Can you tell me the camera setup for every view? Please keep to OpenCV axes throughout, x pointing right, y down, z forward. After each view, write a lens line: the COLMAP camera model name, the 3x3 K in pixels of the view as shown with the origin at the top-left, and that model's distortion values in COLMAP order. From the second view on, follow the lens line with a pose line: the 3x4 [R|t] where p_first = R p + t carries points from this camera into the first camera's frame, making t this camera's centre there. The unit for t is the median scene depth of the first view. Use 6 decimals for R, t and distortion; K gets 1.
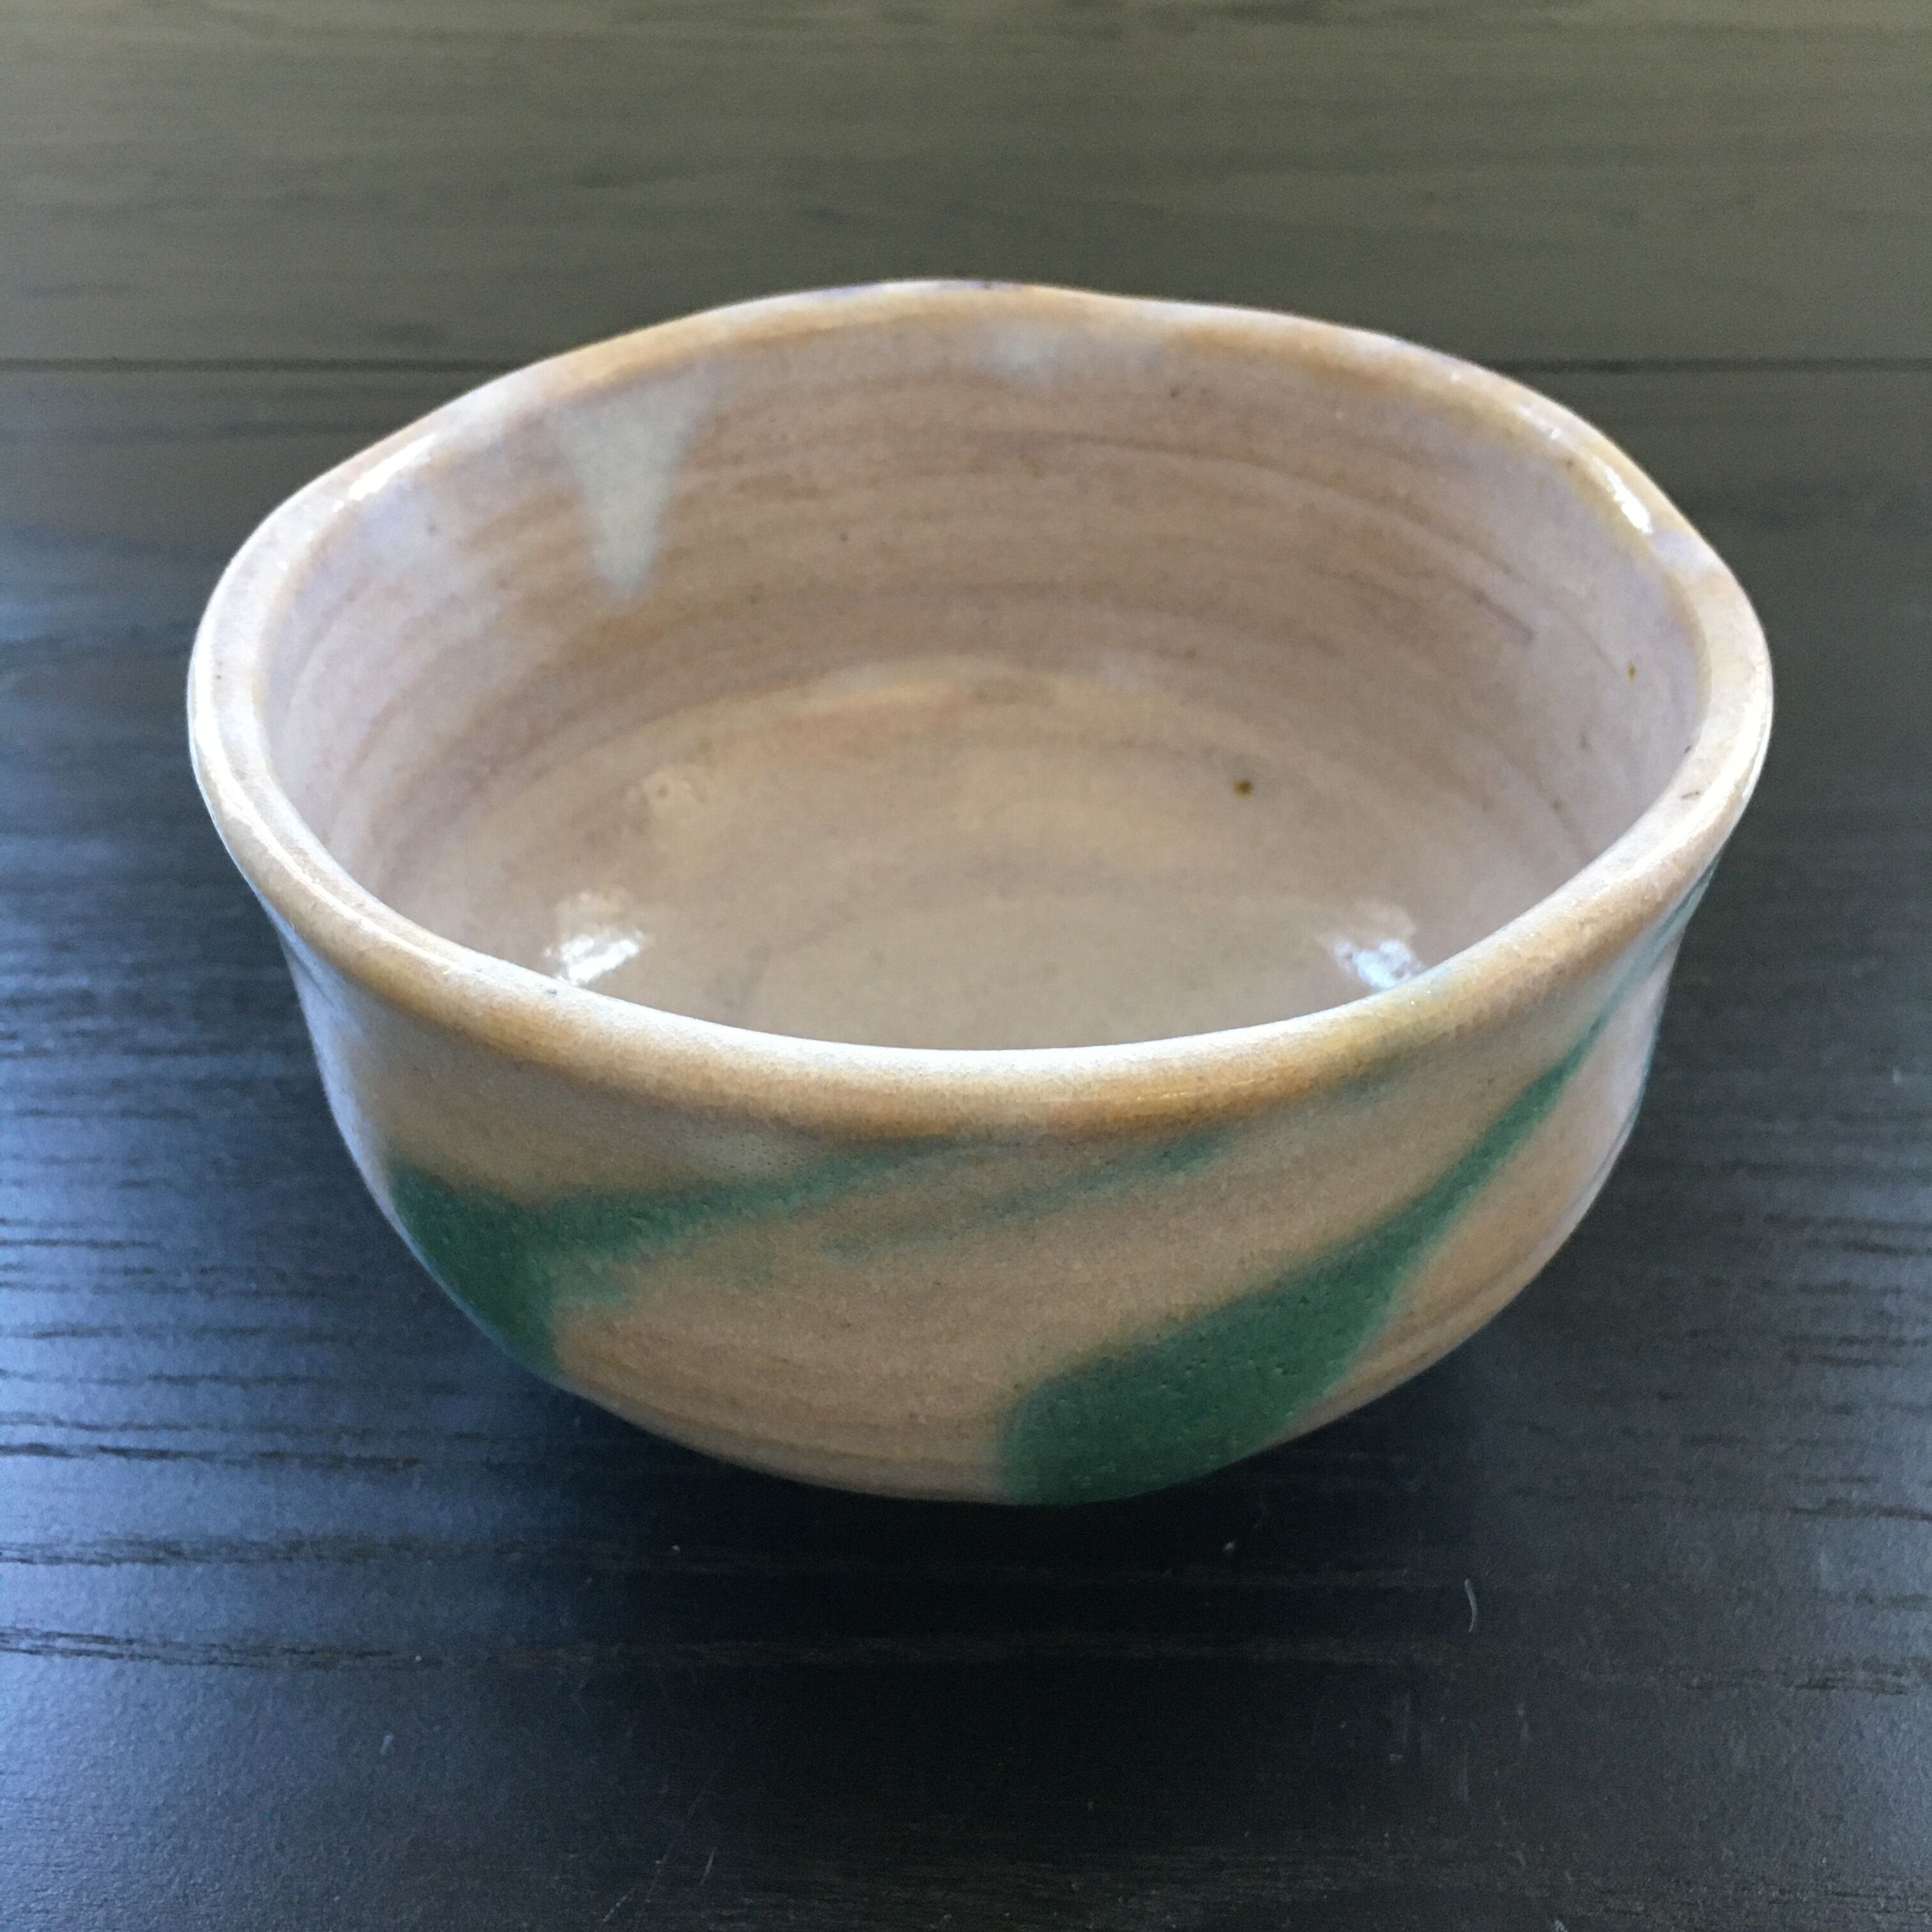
lens RADIAL K [[2251.8, 0, 966.0], [0, 2251.8, 966.0], [0, 0, 1]] dist [0.036438, -0.000542]
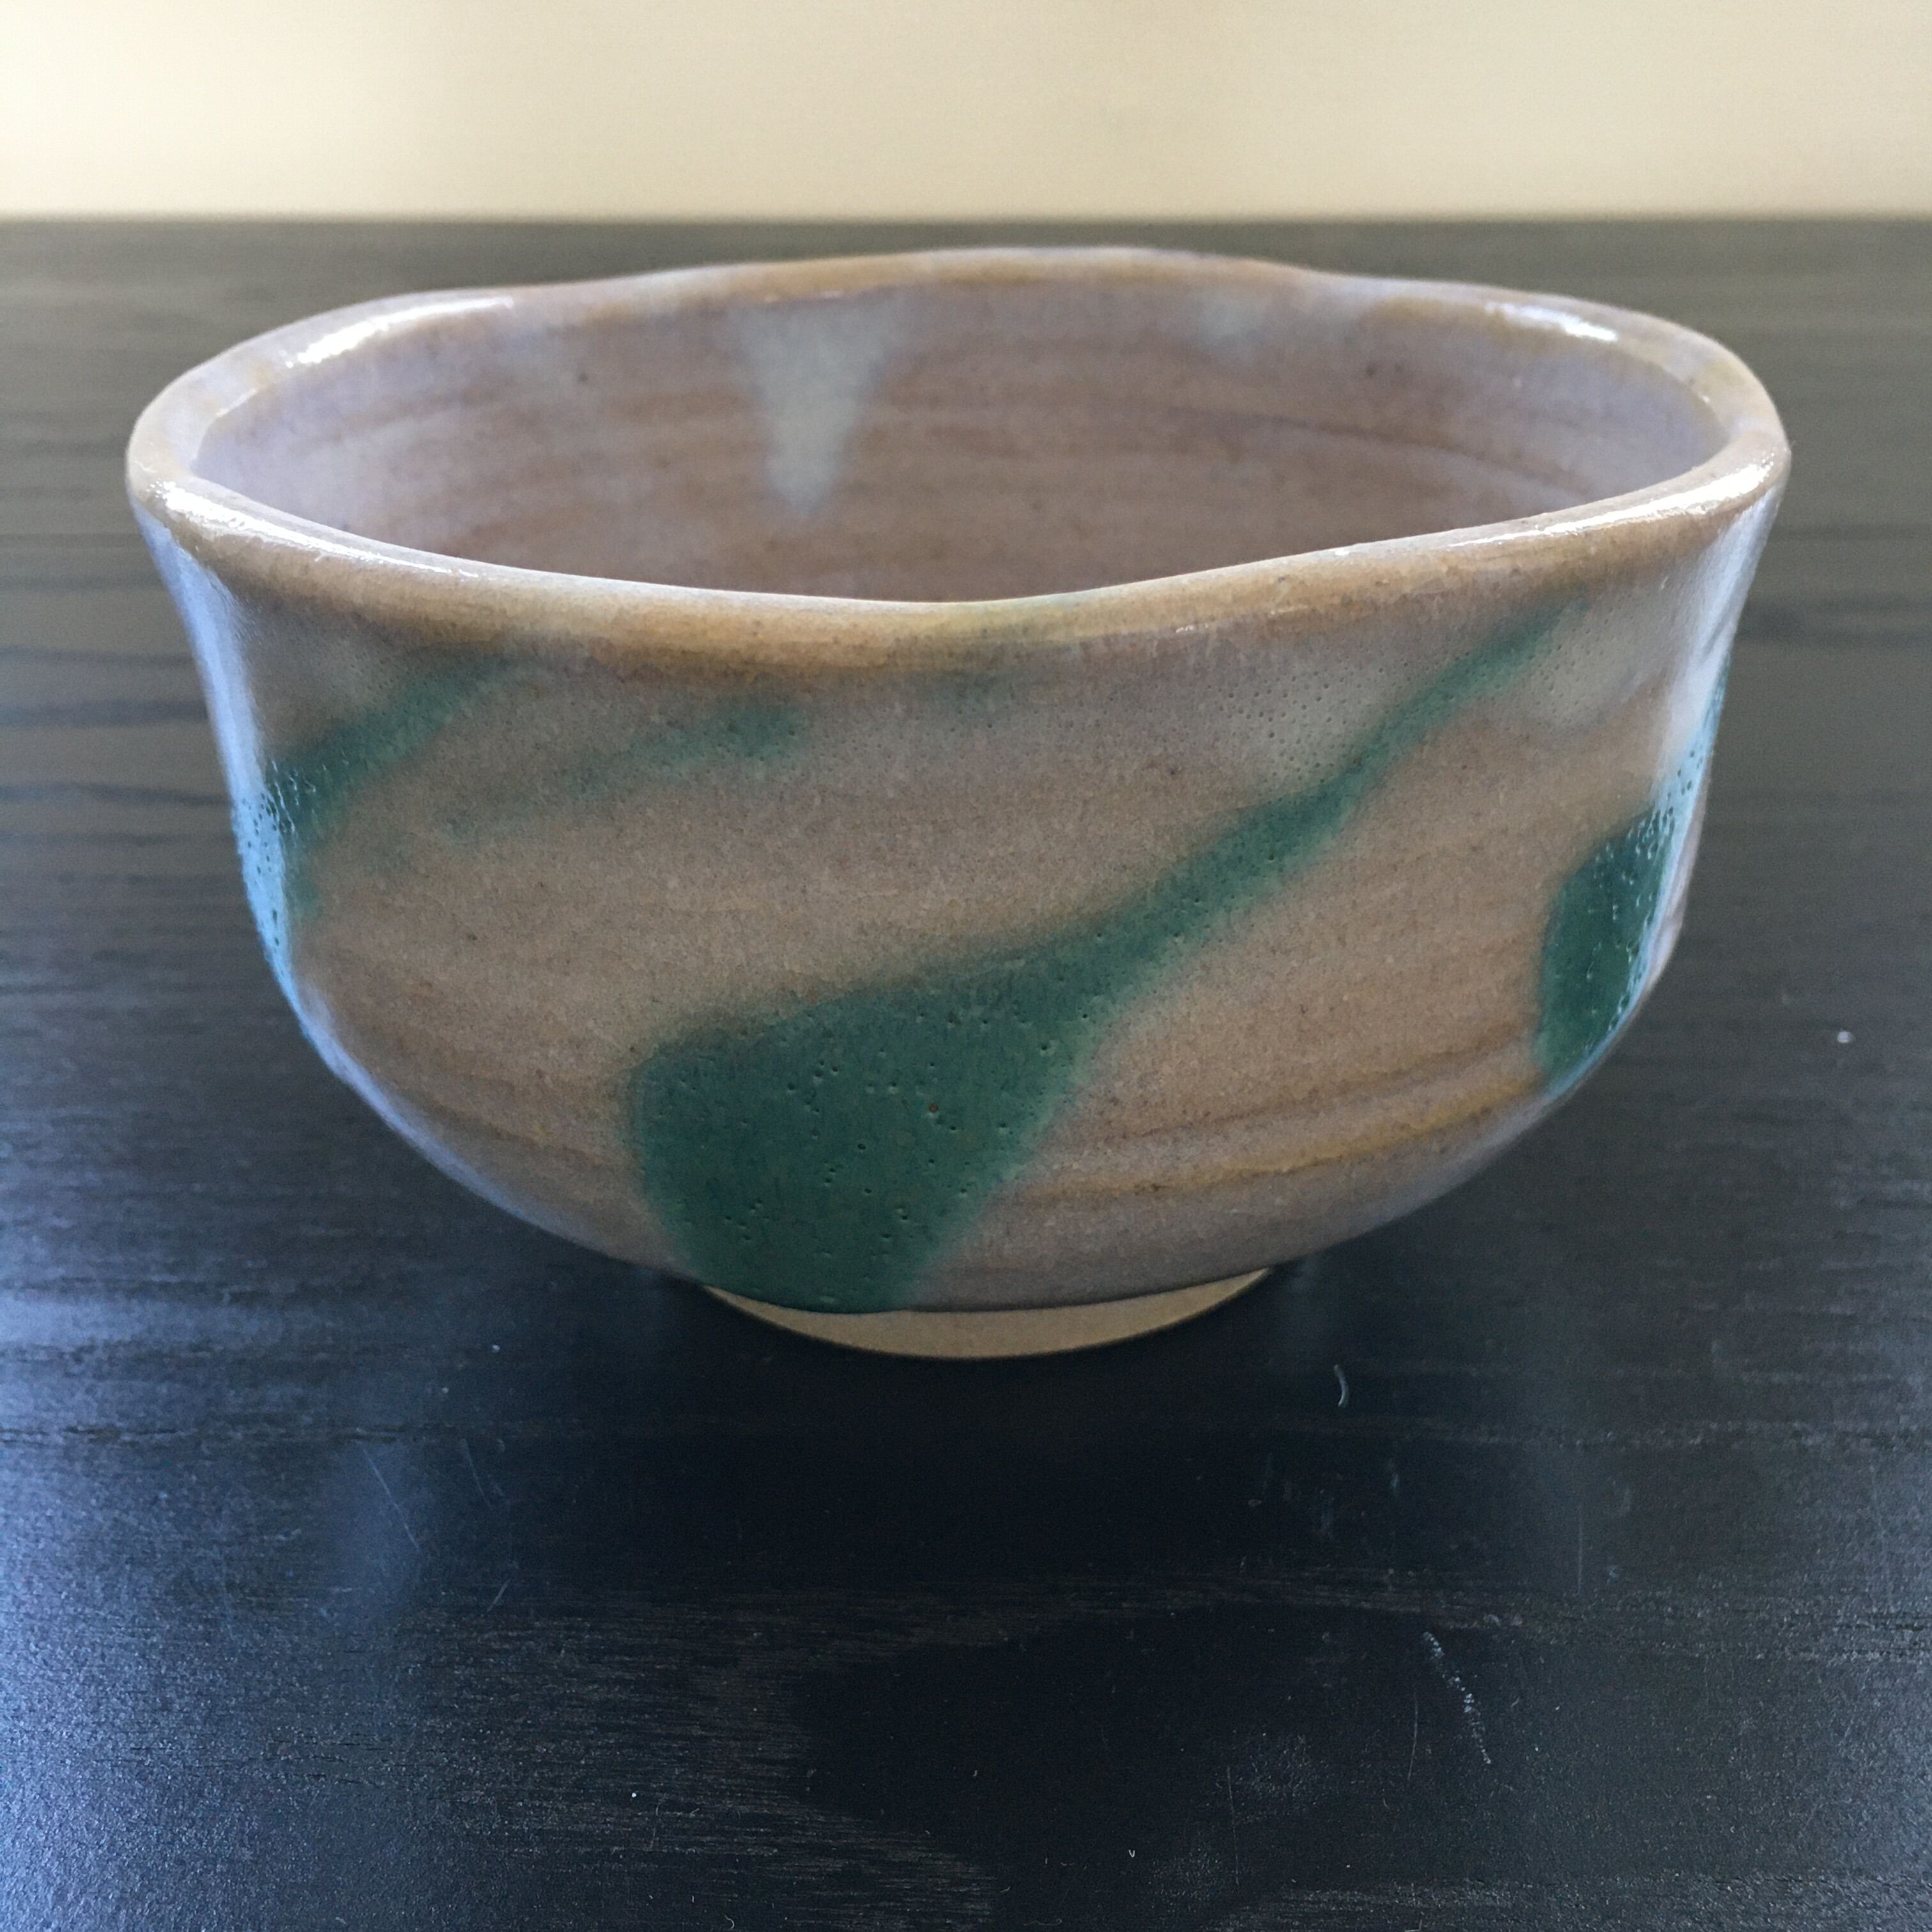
lens RADIAL K [[2251.8, 0, 966.0], [0, 2251.8, 966.0], [0, 0, 1]] dist [0.036438, -0.000542]
pose [[0.924256, 0.165988, -0.343799, 0.452212], [-0.234970, 0.957093, -0.169594, 0.276837], [0.300897, 0.237531, 0.923602, 0.198237]]
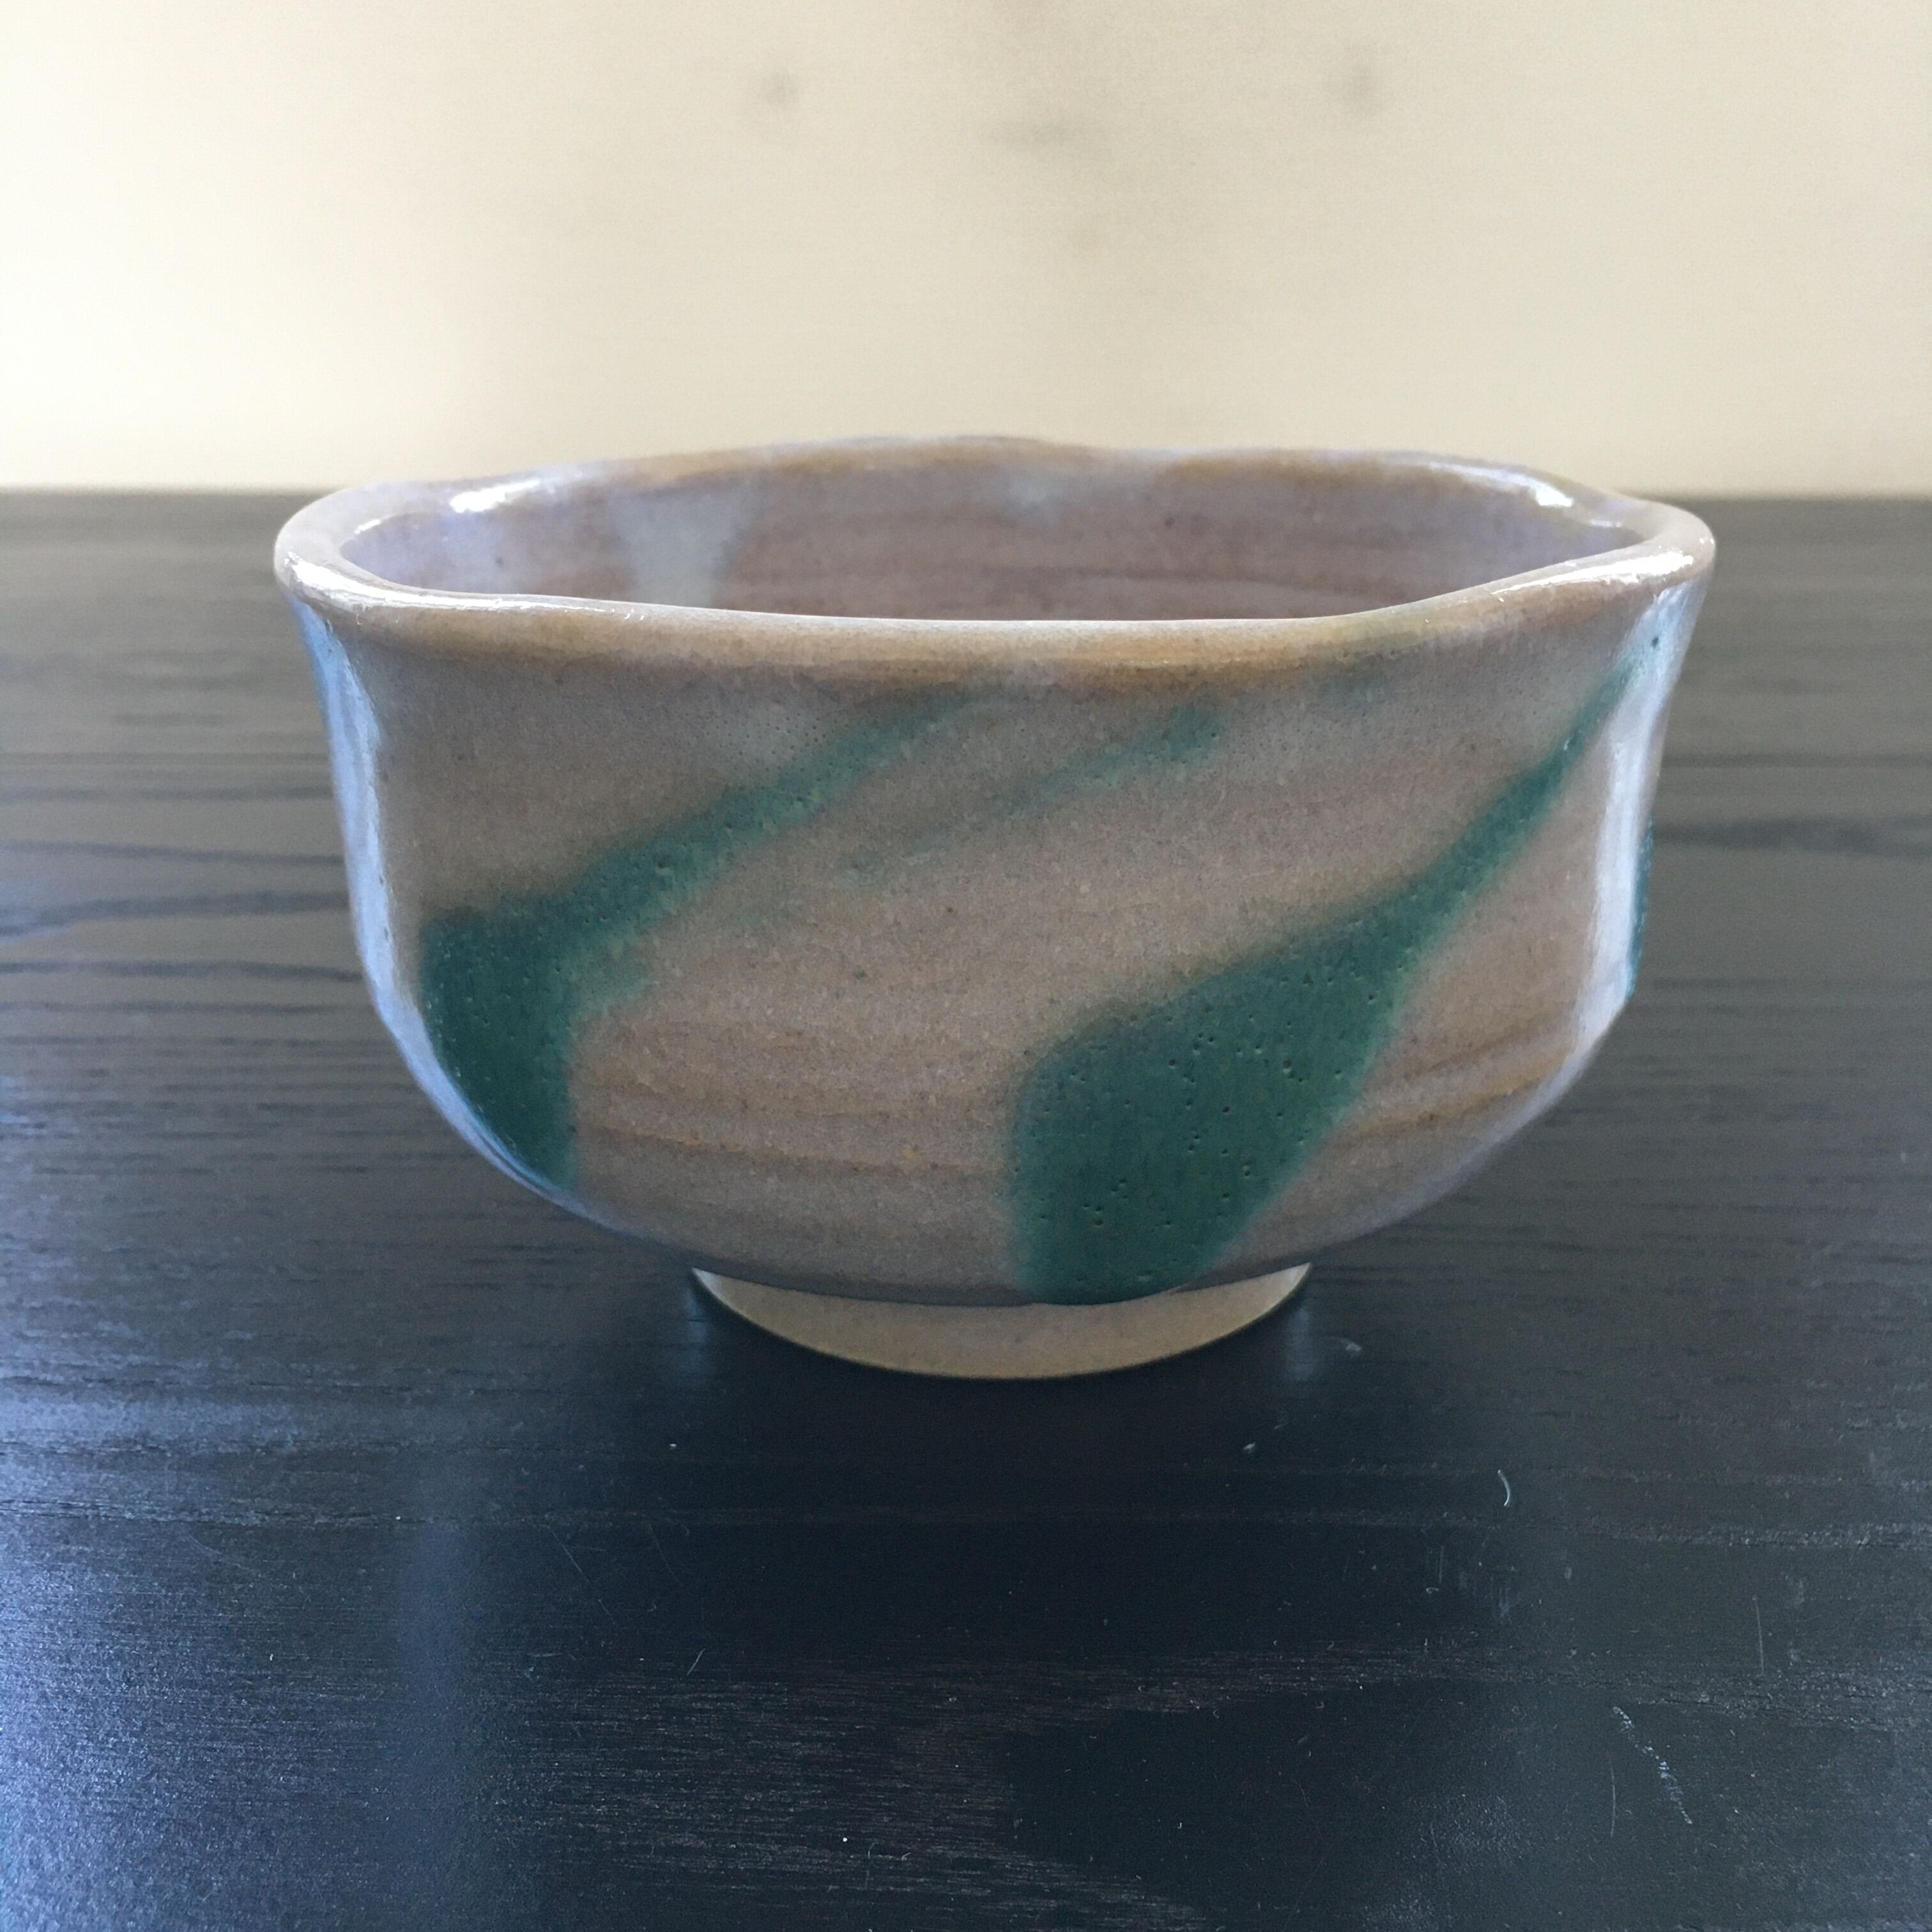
lens RADIAL K [[2251.8, 0, 966.0], [0, 2251.8, 966.0], [0, 0, 1]] dist [0.036438, -0.000542]
pose [[0.999948, 0.006283, -0.008084, 0.003339], [-0.008644, 0.941273, -0.337537, 0.492344], [0.005488, 0.337589, 0.941277, 0.035547]]
